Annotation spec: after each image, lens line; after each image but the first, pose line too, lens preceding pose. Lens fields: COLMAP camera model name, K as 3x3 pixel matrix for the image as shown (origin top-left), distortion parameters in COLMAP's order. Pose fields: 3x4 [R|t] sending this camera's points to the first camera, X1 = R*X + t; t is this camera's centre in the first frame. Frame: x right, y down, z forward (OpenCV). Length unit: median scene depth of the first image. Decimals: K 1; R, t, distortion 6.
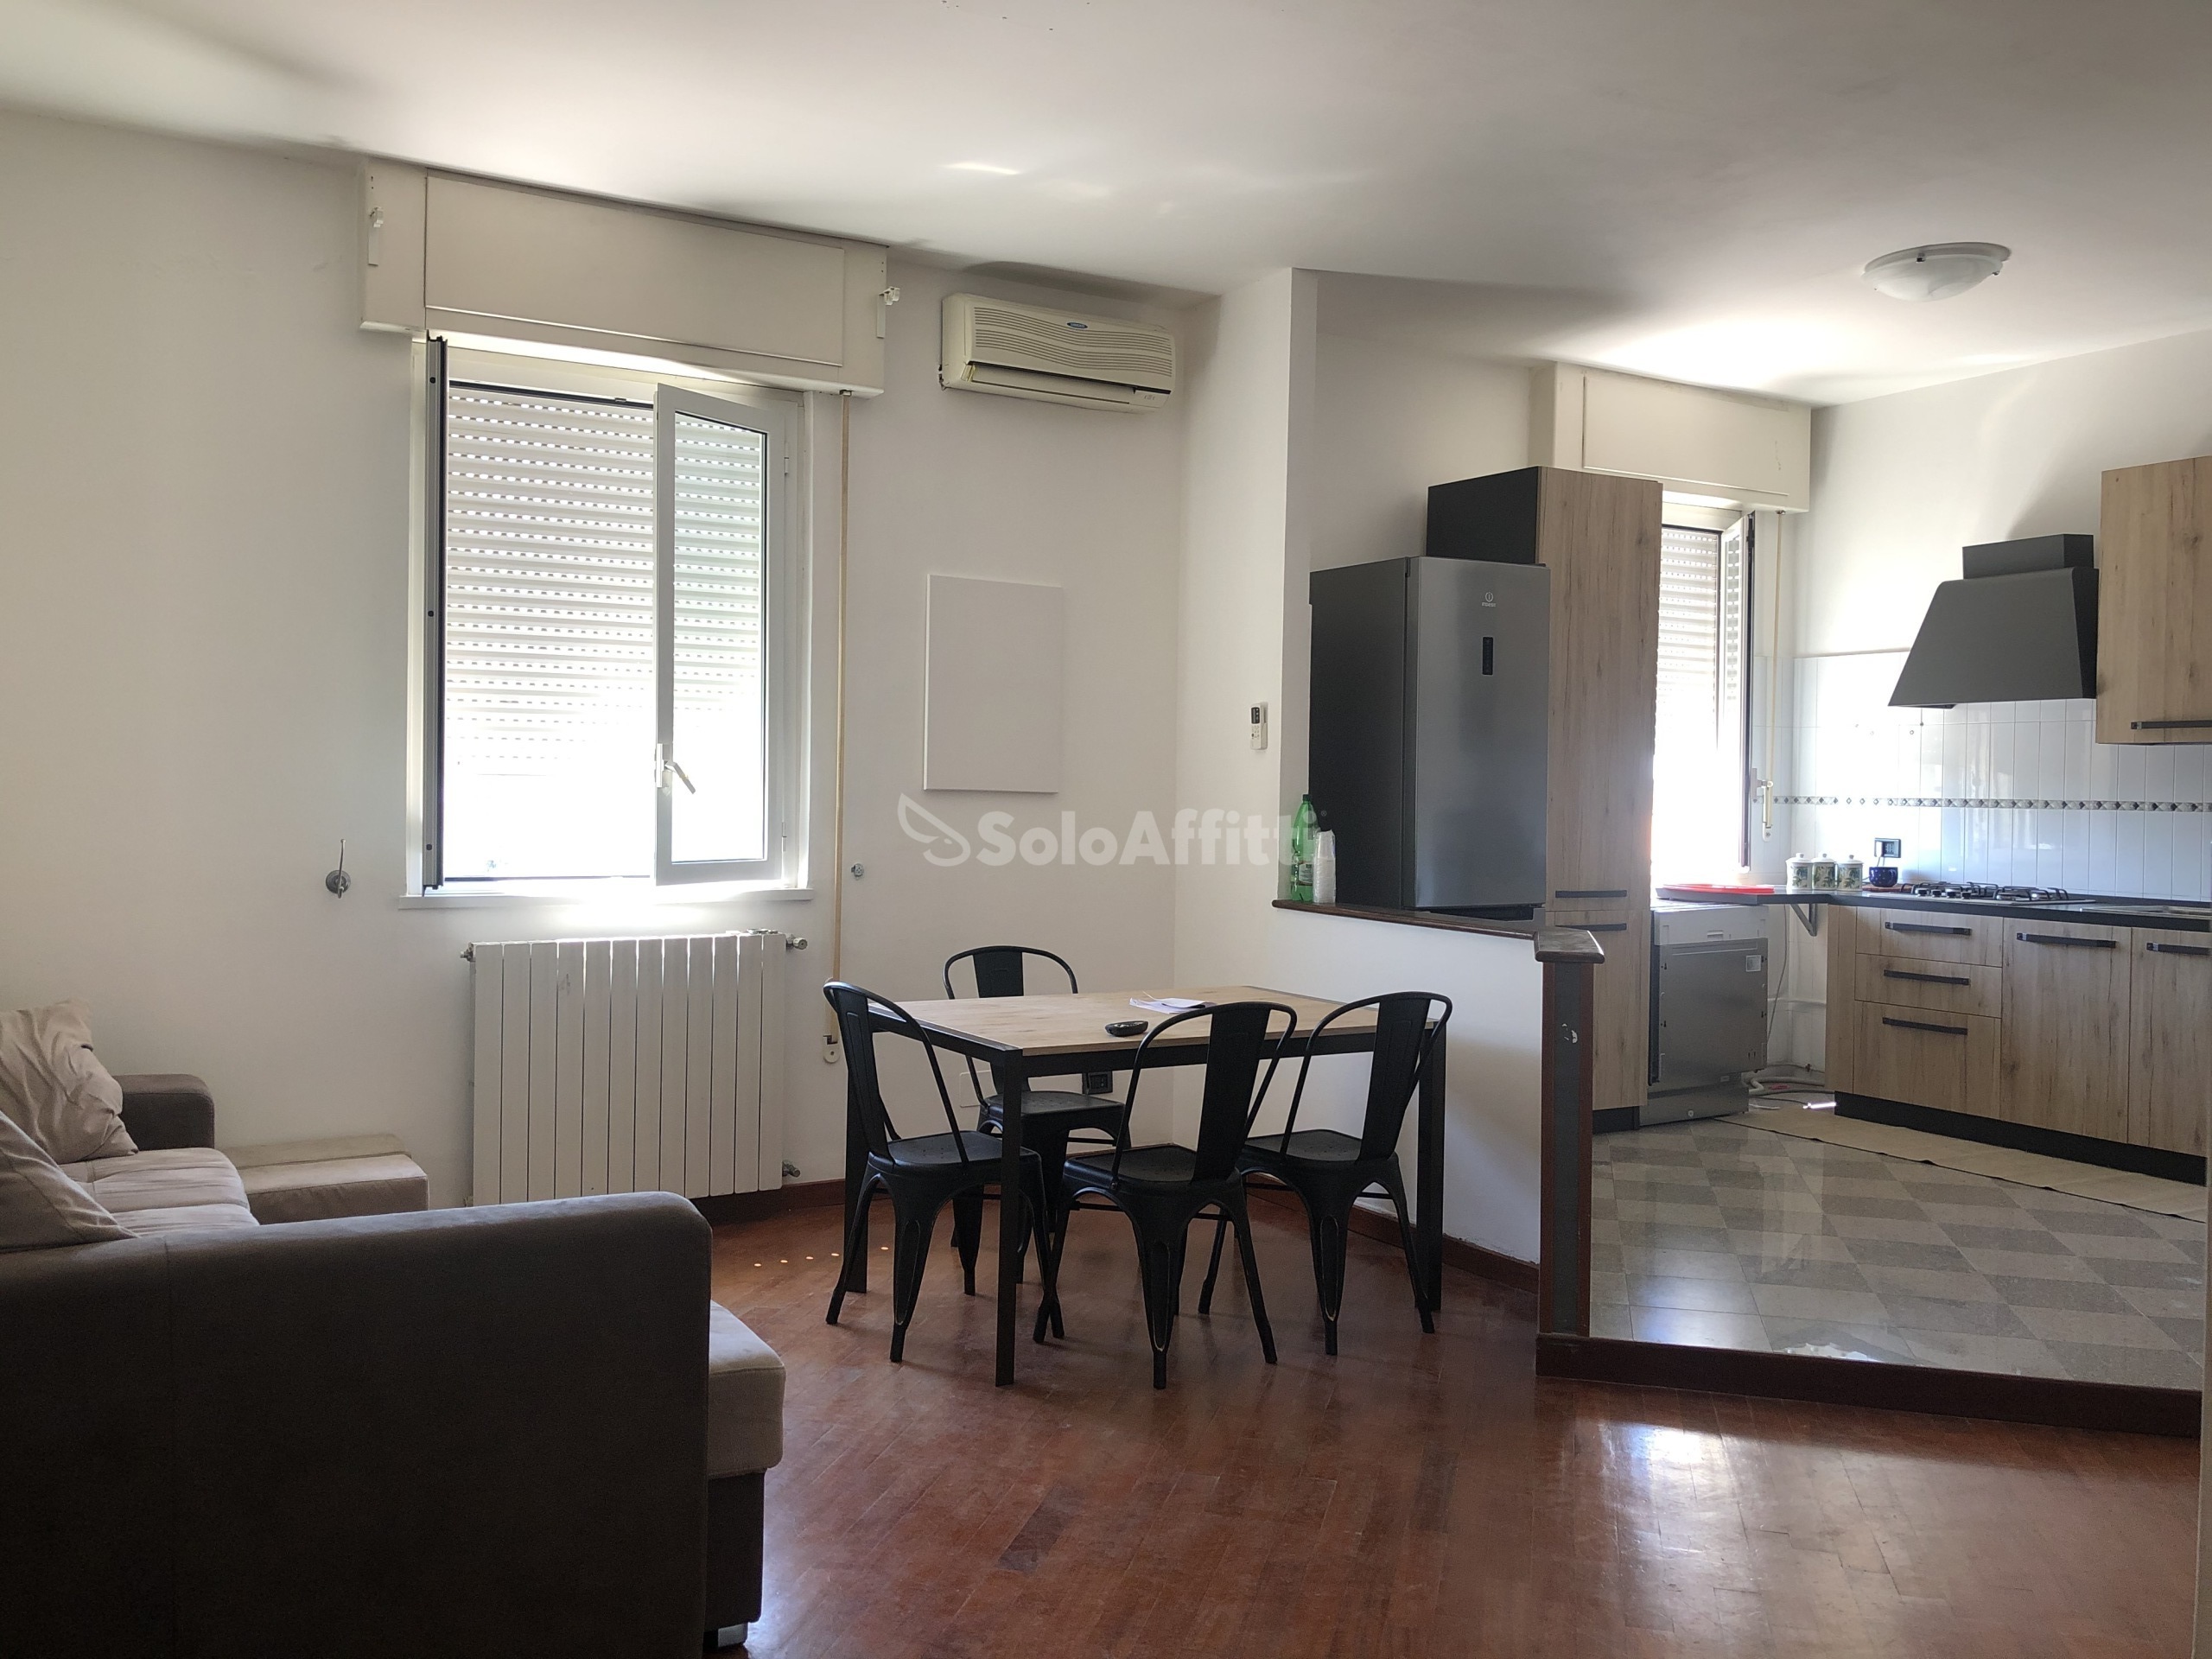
lens RADIAL K [[1819.6, 0, 1088.4], [0, 1819.6, 808.7], [0, 0, 1]] dist [0.055785, -0.079314]
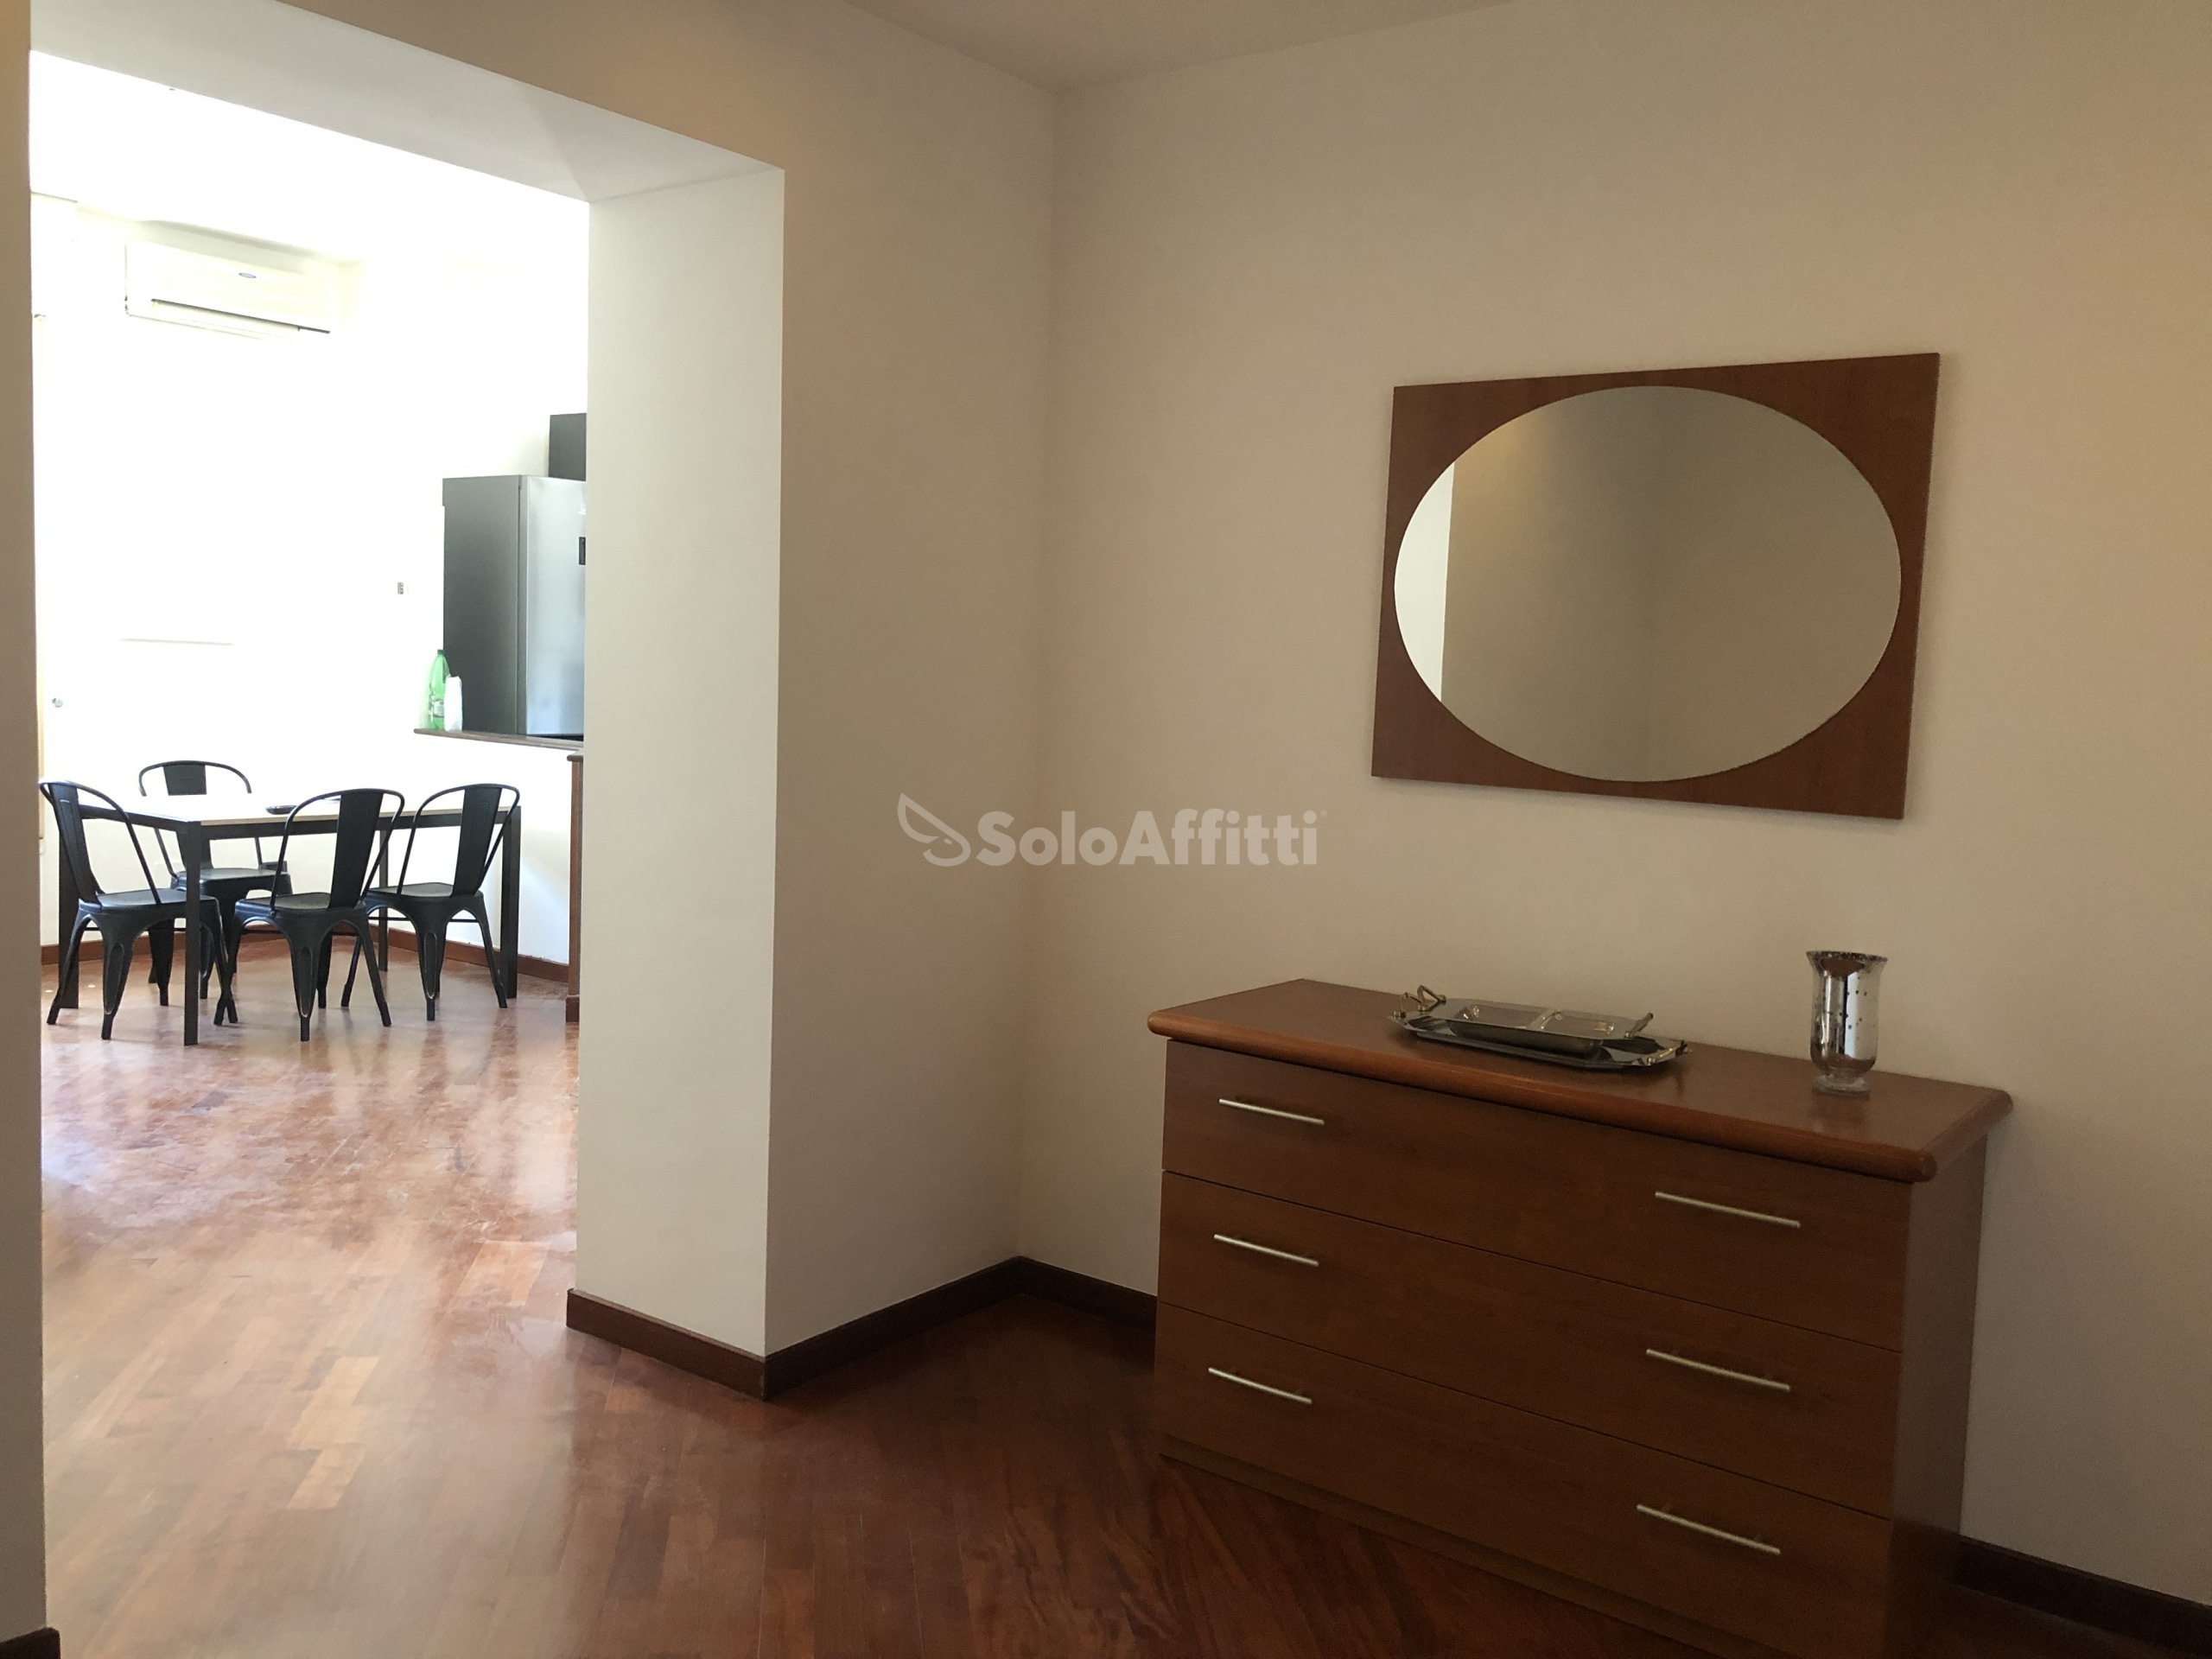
lens RADIAL K [[1819.6, 0, 1086.3], [0, 1819.6, 829.1], [0, 0, 1]] dist [0.055785, -0.079314]
pose [[0.920608, -0.009181, 0.390380, 0.032994], [-0.029275, 0.995287, 0.092447, -0.016293], [-0.389389, -0.096536, 0.916001, -0.482698]]
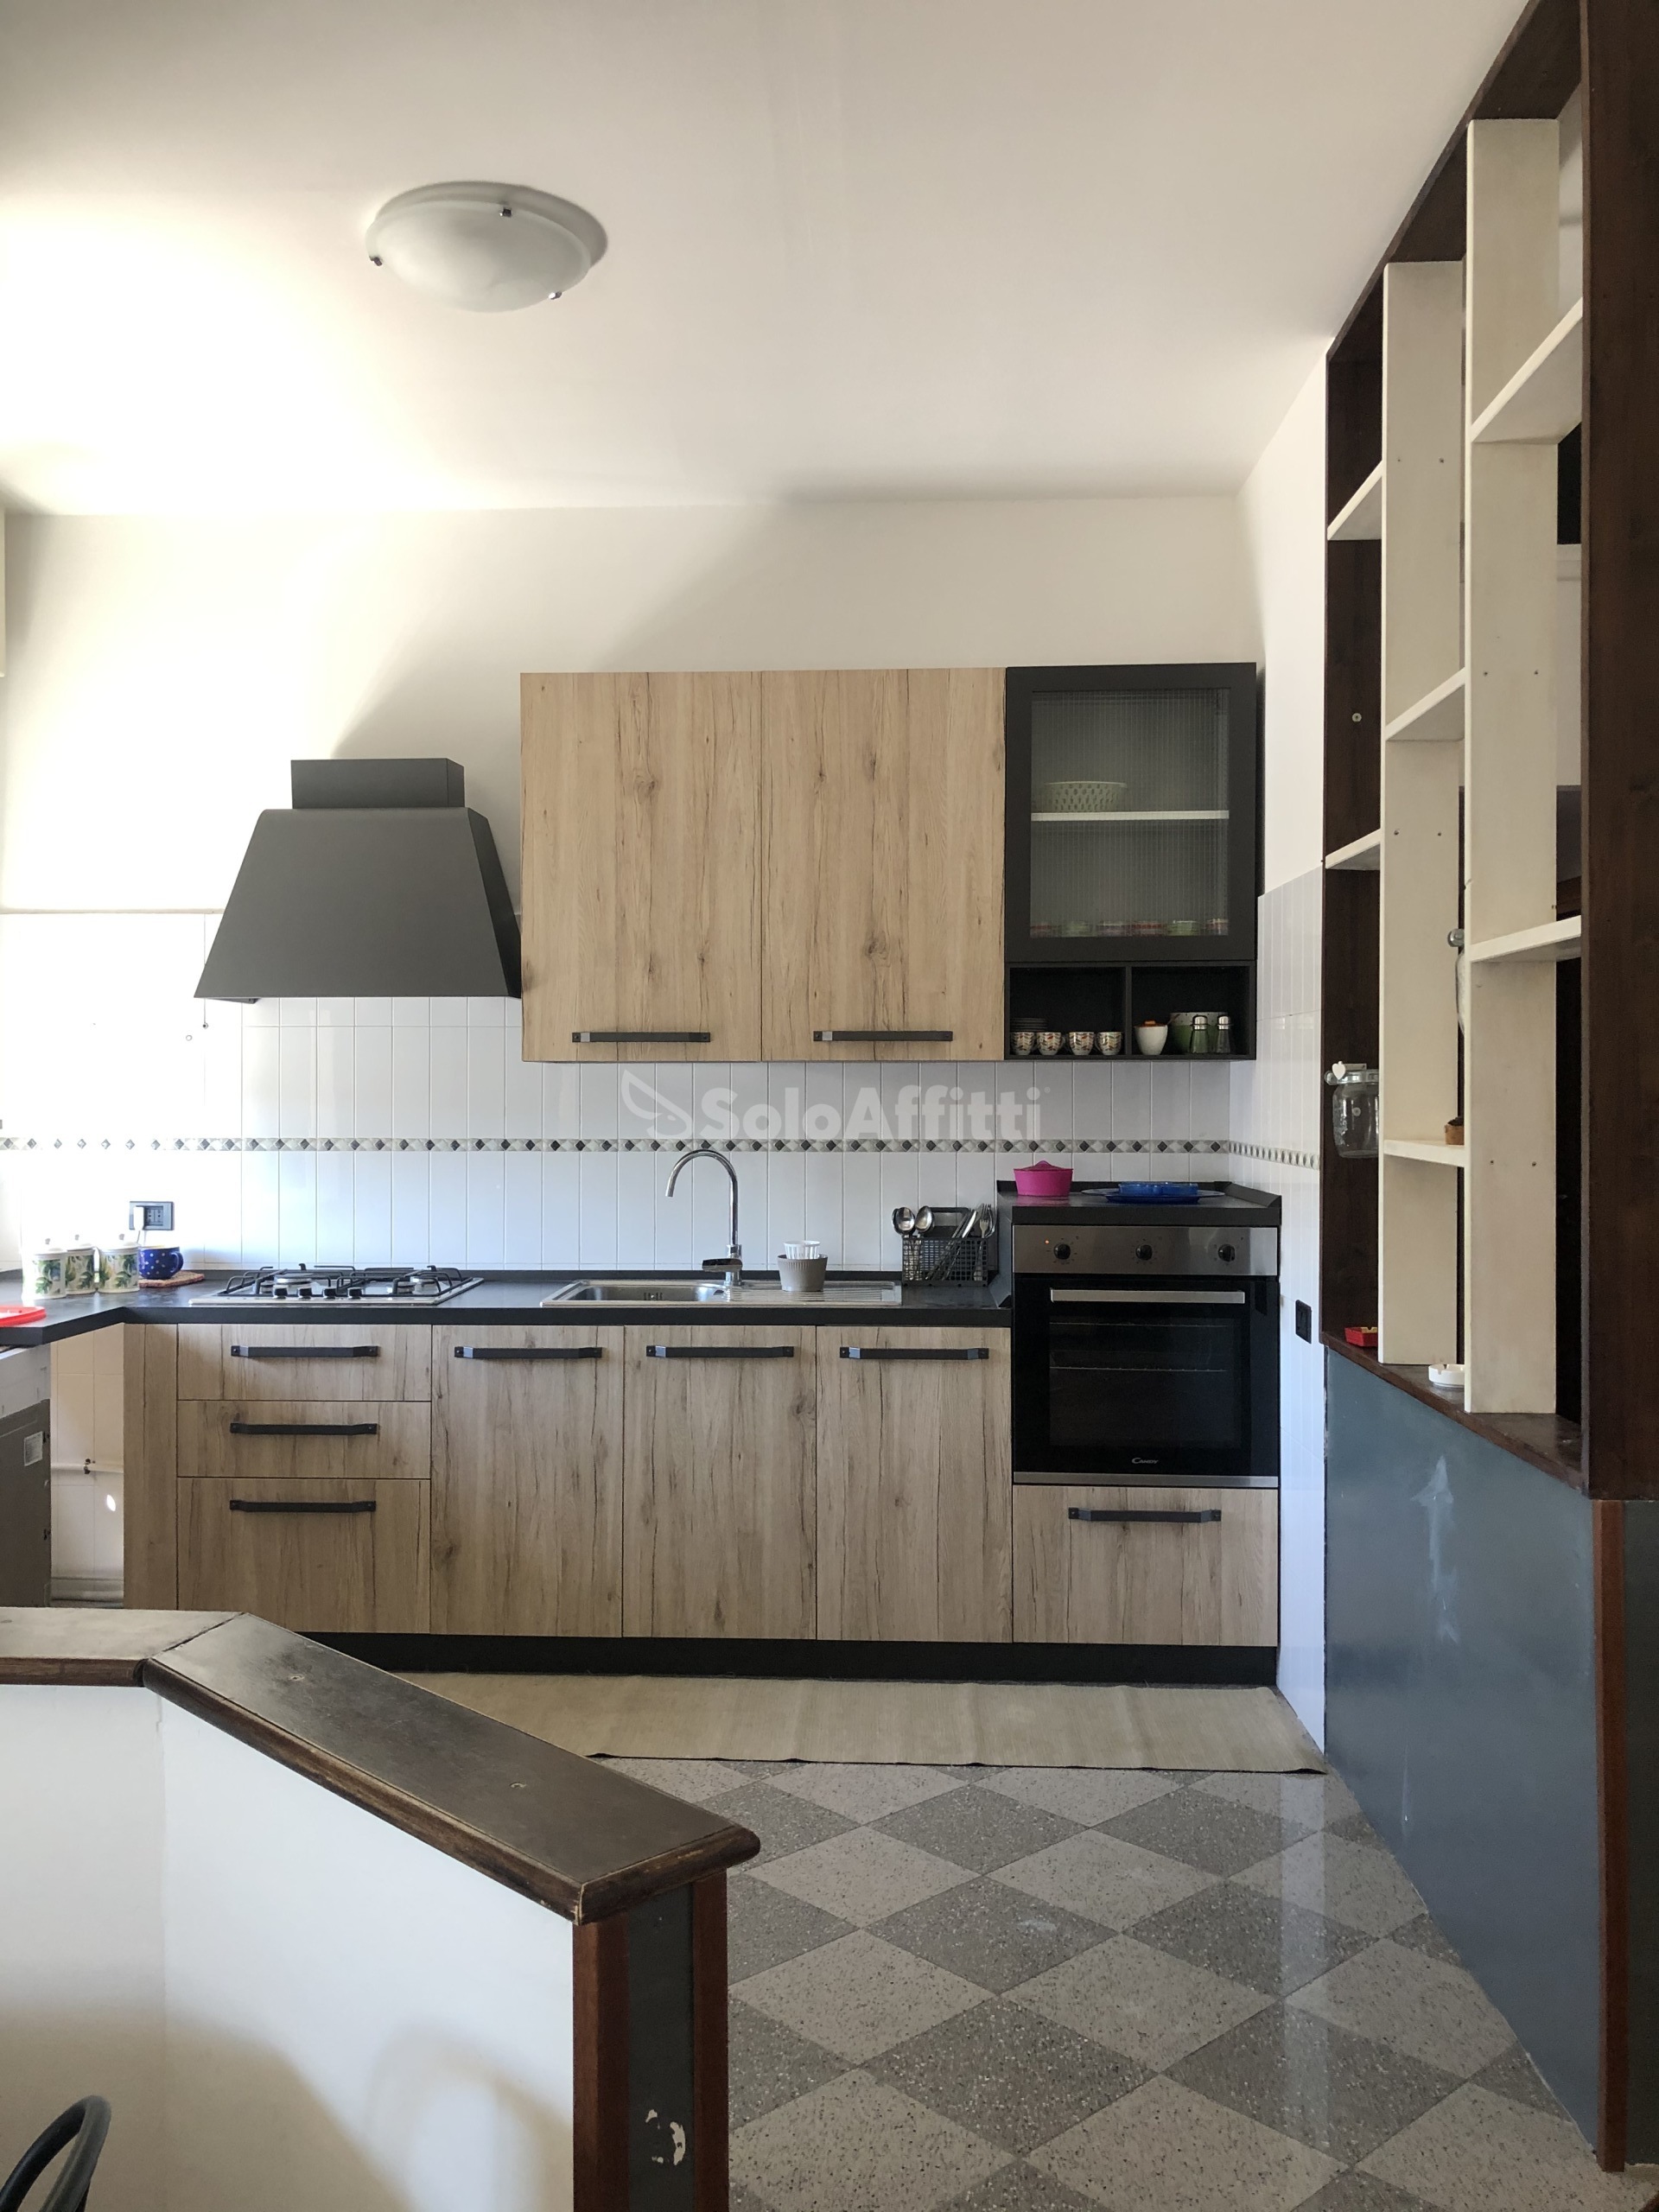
lens RADIAL K [[1819.6, 0, 826.7], [0, 1819.6, 1088.5], [0, 0, 1]] dist [0.055785, -0.079314]
pose [[0.535956, -0.014969, 0.844113, 0.023454], [0.017006, 0.999831, 0.006933, -0.029130], [-0.844075, 0.010639, 0.536120, 0.550973]]
